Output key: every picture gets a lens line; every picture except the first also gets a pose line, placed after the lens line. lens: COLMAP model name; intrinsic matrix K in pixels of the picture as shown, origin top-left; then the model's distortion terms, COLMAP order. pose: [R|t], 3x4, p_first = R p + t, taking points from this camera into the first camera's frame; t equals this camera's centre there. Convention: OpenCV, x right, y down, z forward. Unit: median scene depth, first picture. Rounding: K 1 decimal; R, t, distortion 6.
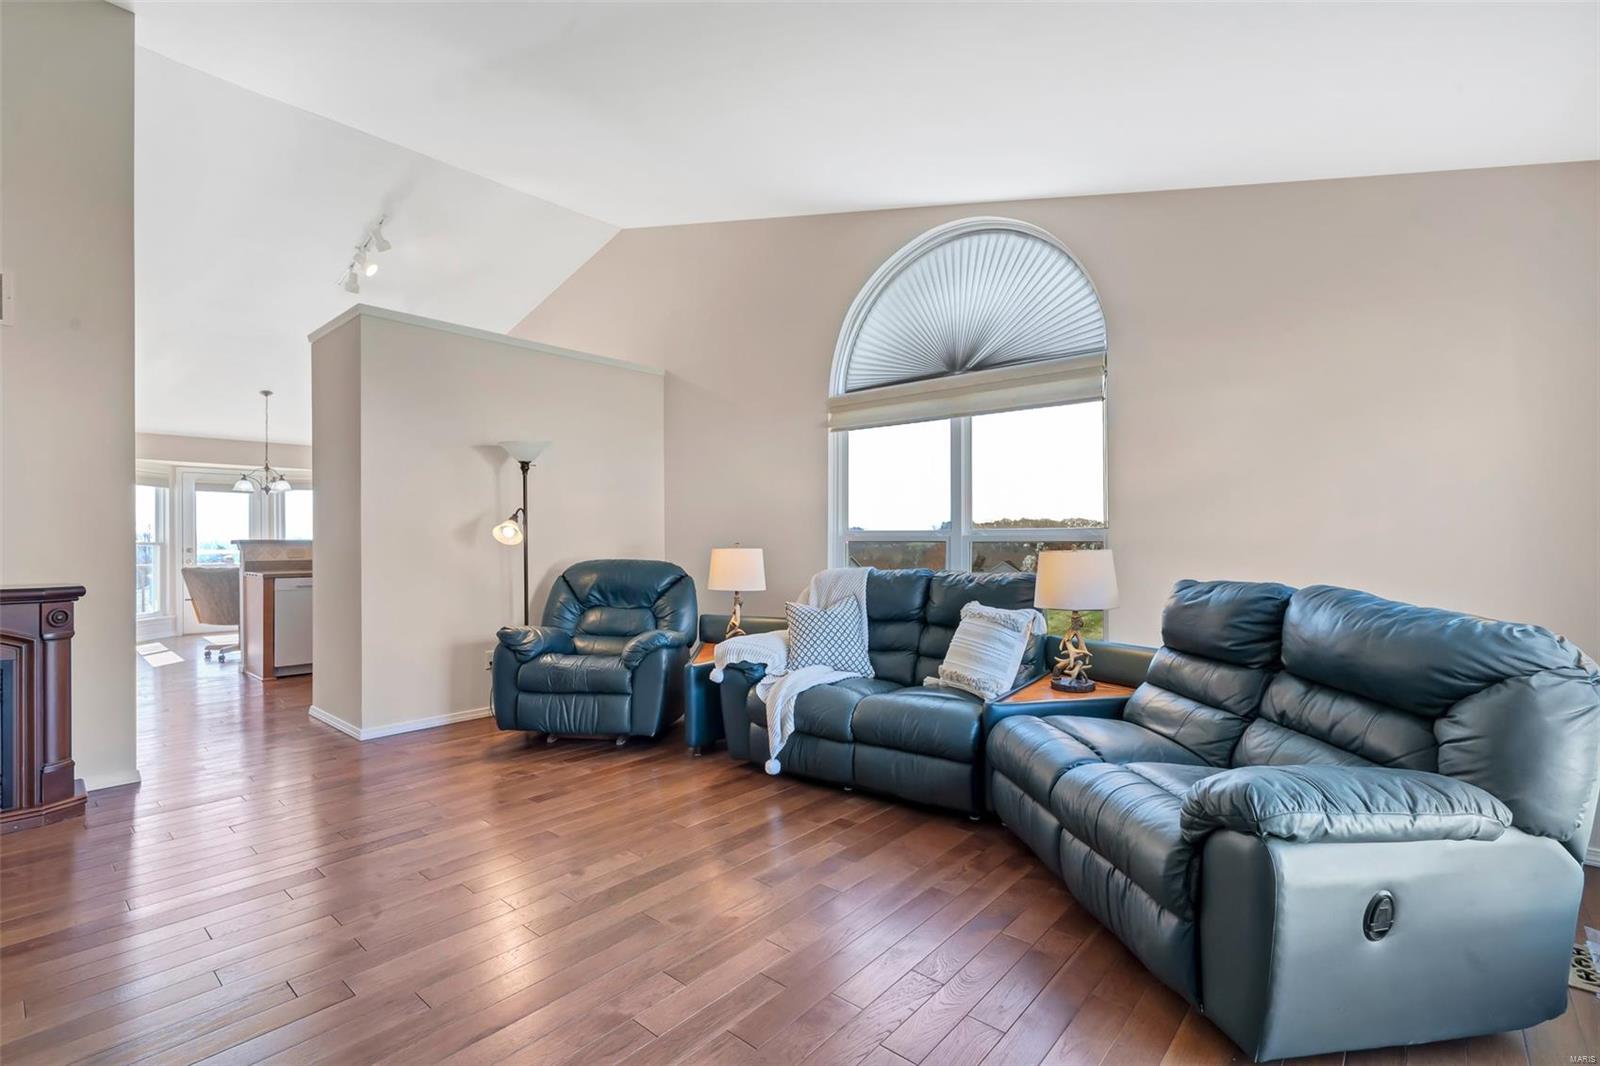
lens RADIAL K [[733.4, 0, 789.2], [0, 733.4, 539.7], [0, 0, 1]] dist [-0.001427, 0.000191]
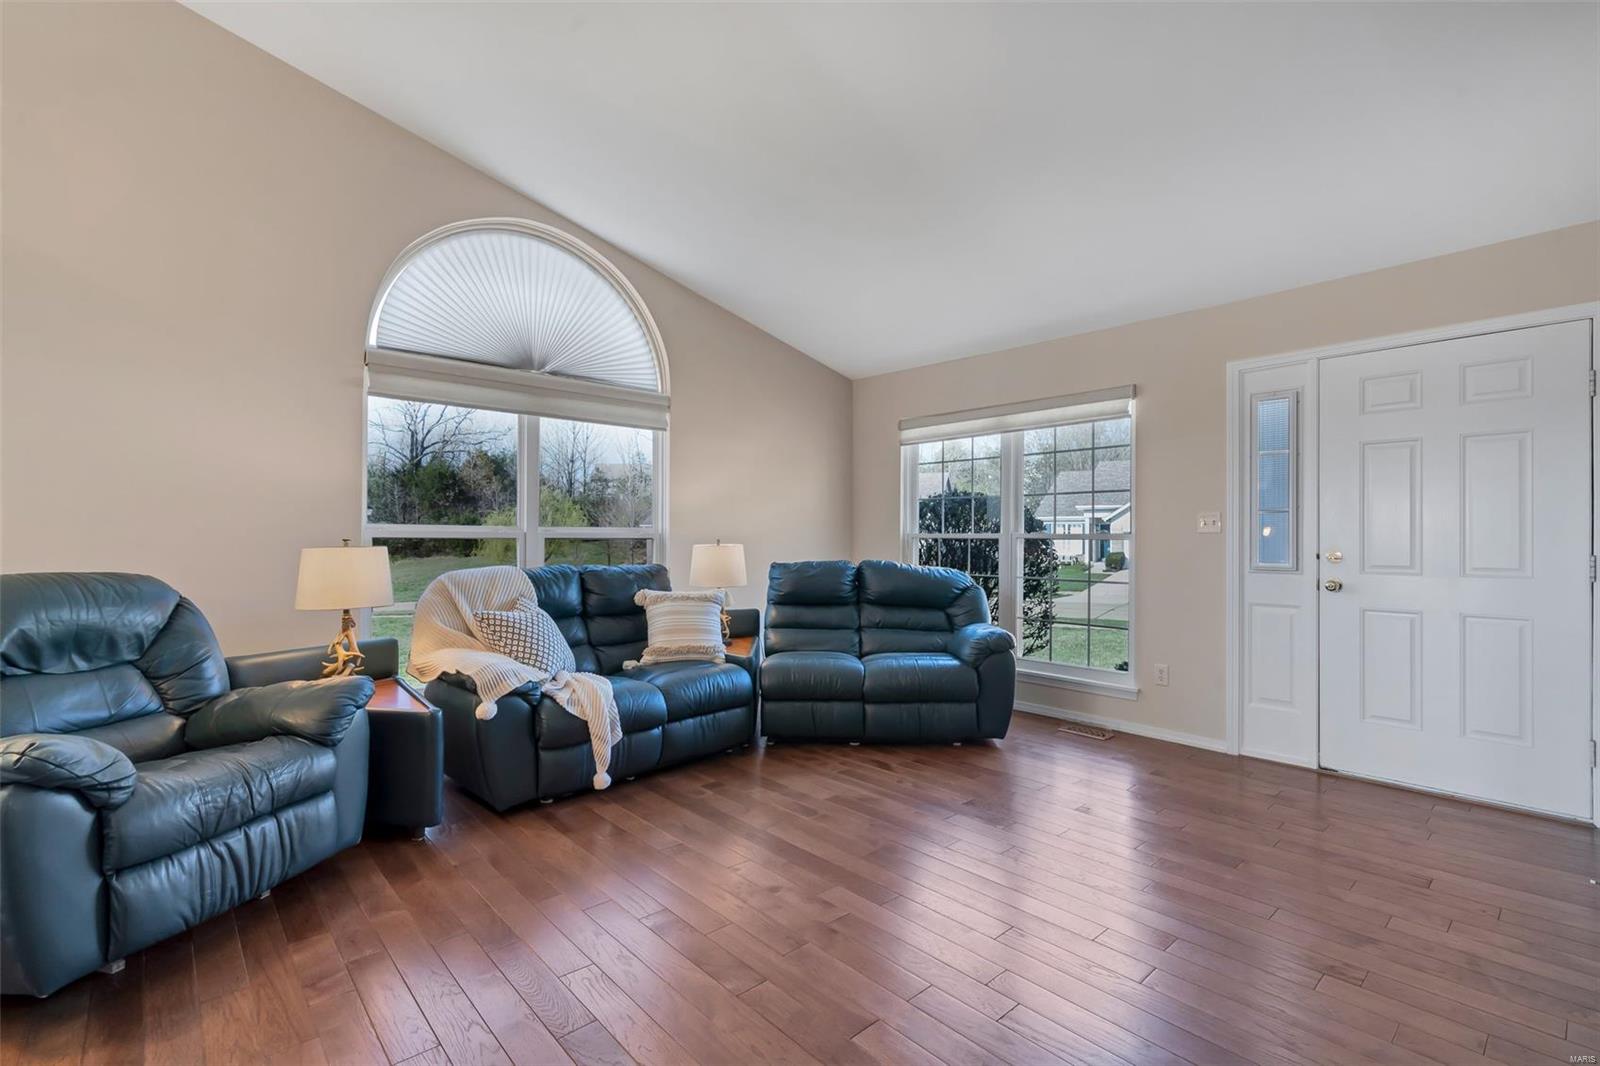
lens RADIAL K [[733.4, 0, 789.4], [0, 733.4, 532.9], [0, 0, 1]] dist [-0.001427, 0.000191]
pose [[0.126277, 0.004020, 0.991987, -0.828324], [-0.005873, 0.999977, -0.003305, -0.002655], [-0.991978, -0.005409, 0.126297, 0.586558]]
